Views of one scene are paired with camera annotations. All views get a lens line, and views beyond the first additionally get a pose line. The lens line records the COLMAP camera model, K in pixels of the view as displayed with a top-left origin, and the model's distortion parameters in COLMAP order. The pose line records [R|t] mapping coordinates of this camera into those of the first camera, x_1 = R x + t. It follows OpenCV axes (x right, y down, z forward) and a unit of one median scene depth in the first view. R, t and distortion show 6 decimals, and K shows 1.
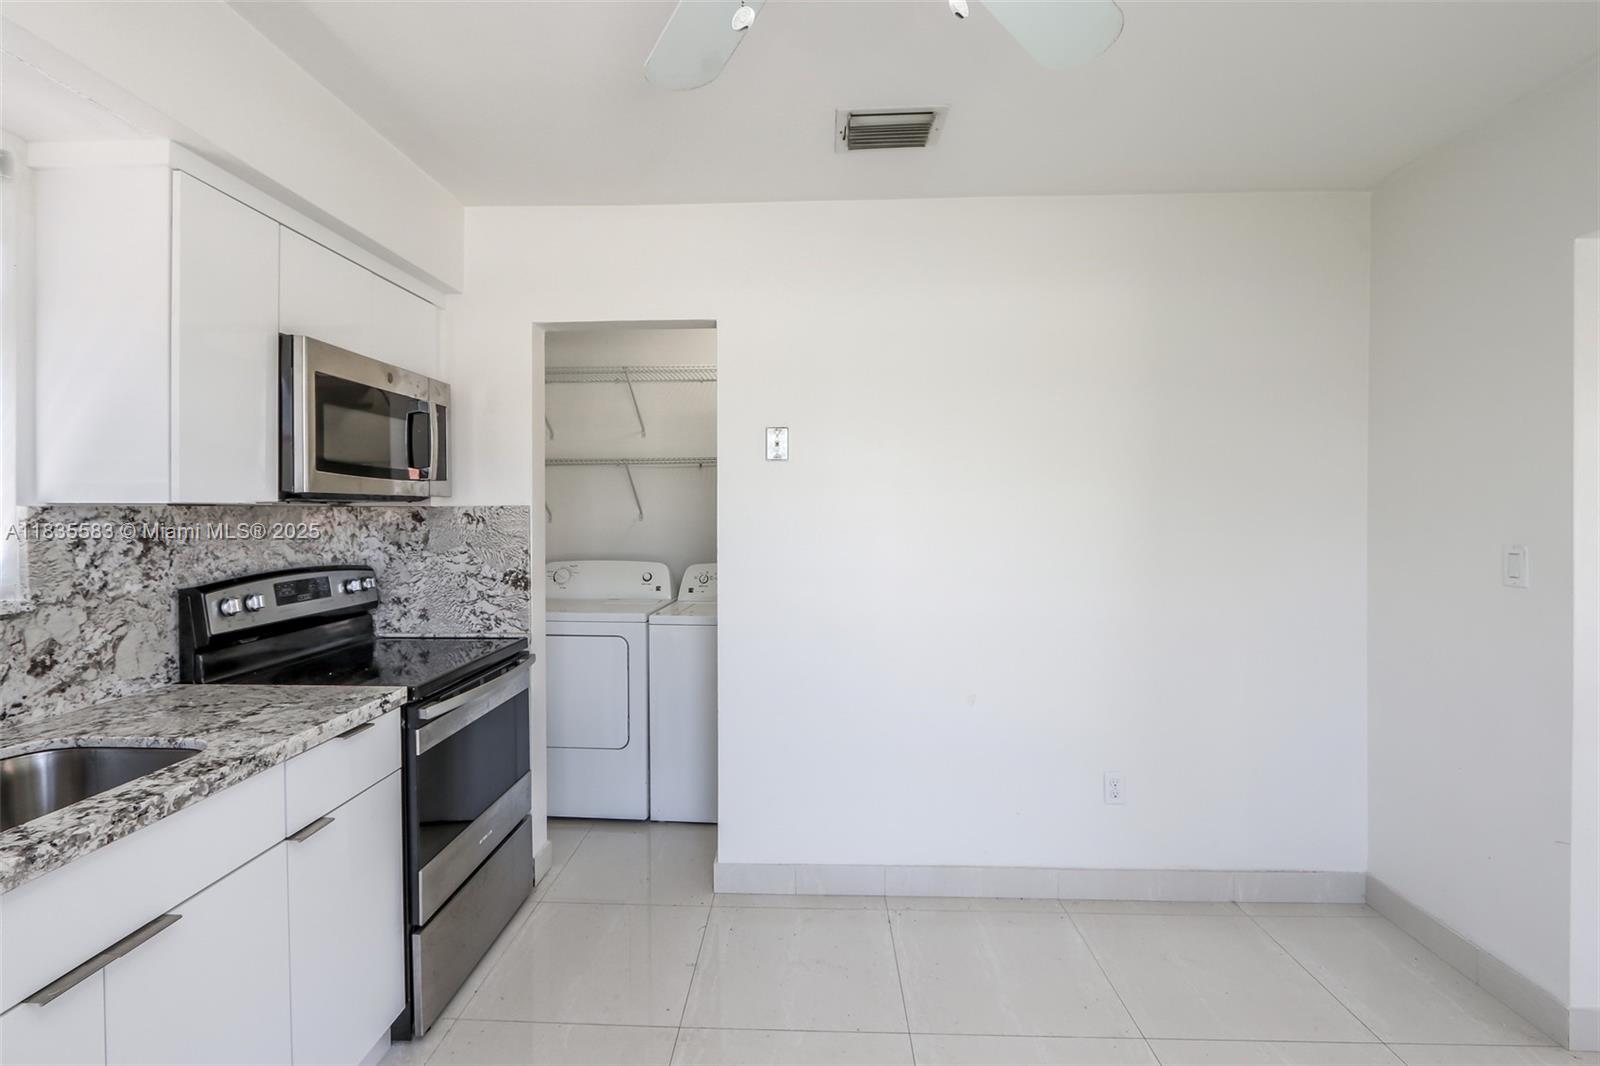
lens RADIAL K [[762.7, 0, 781.3], [0, 762.7, 502.6], [0, 0, 1]] dist [-0.004519, 0.000718]
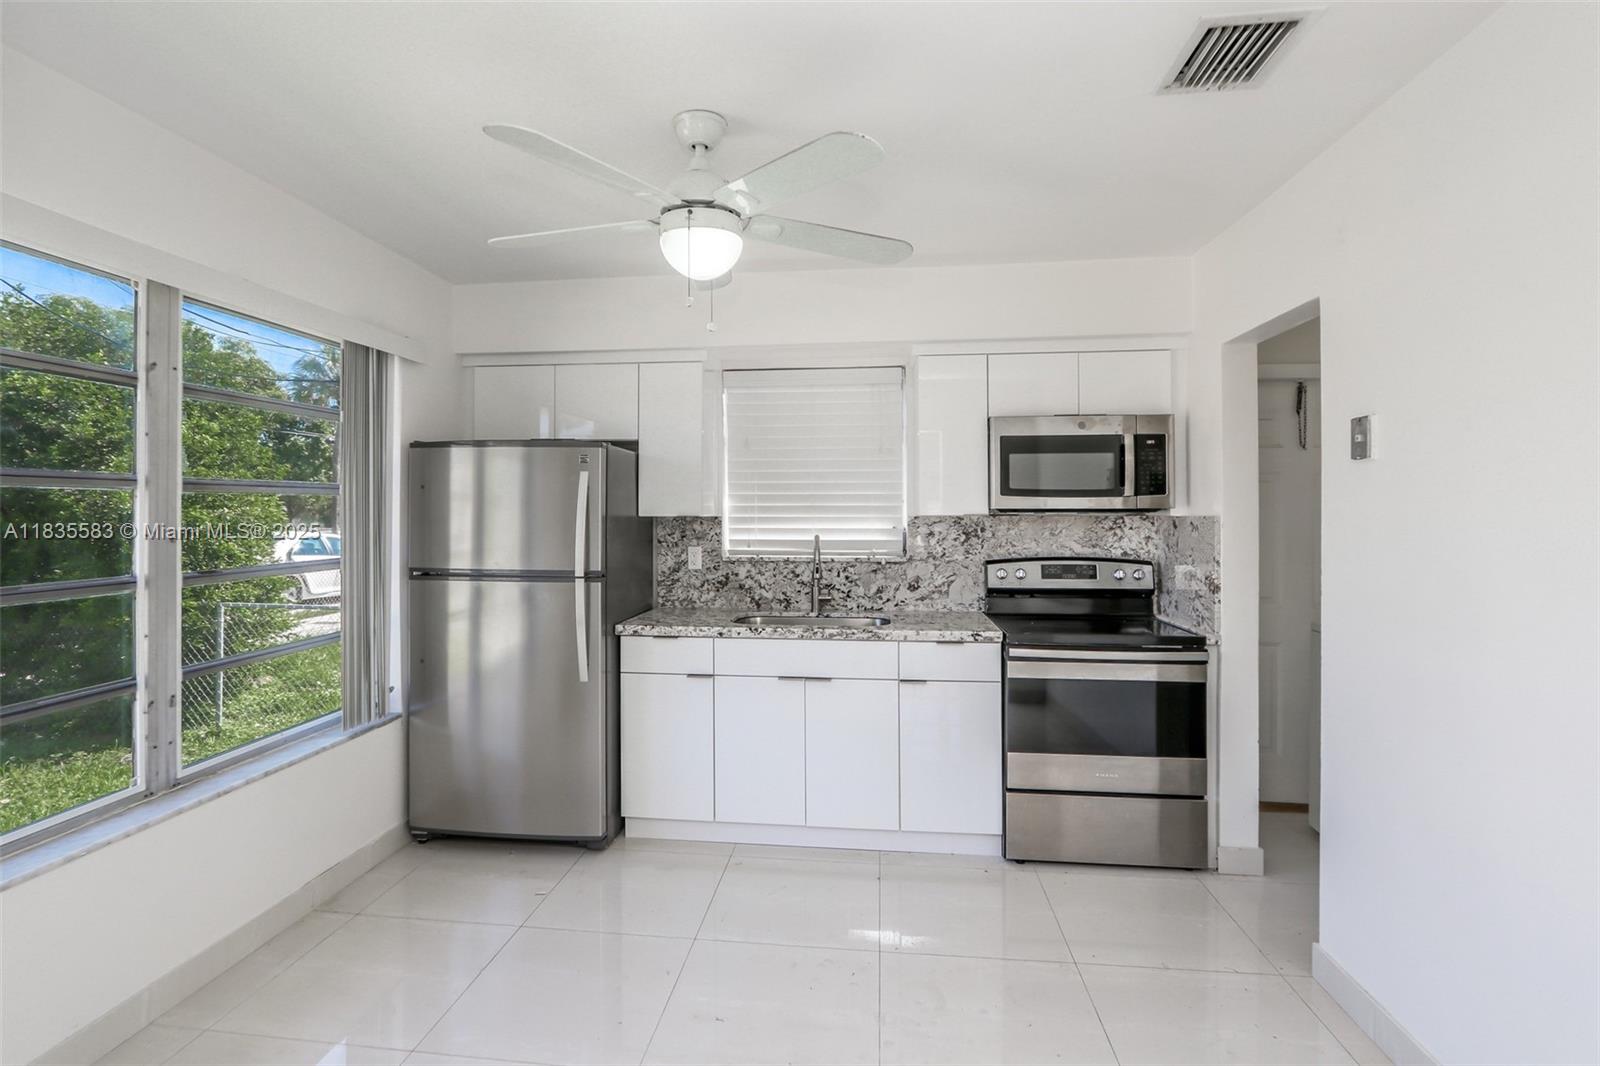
lens RADIAL K [[762.7, 0, 793.8], [0, 762.7, 508.2], [0, 0, 1]] dist [-0.004519, 0.000718]
pose [[-0.074241, -0.002660, -0.997237, 1.100083], [0.010697, 0.999937, -0.003464, -0.013241], [0.997183, -0.010924, -0.074208, 0.679516]]
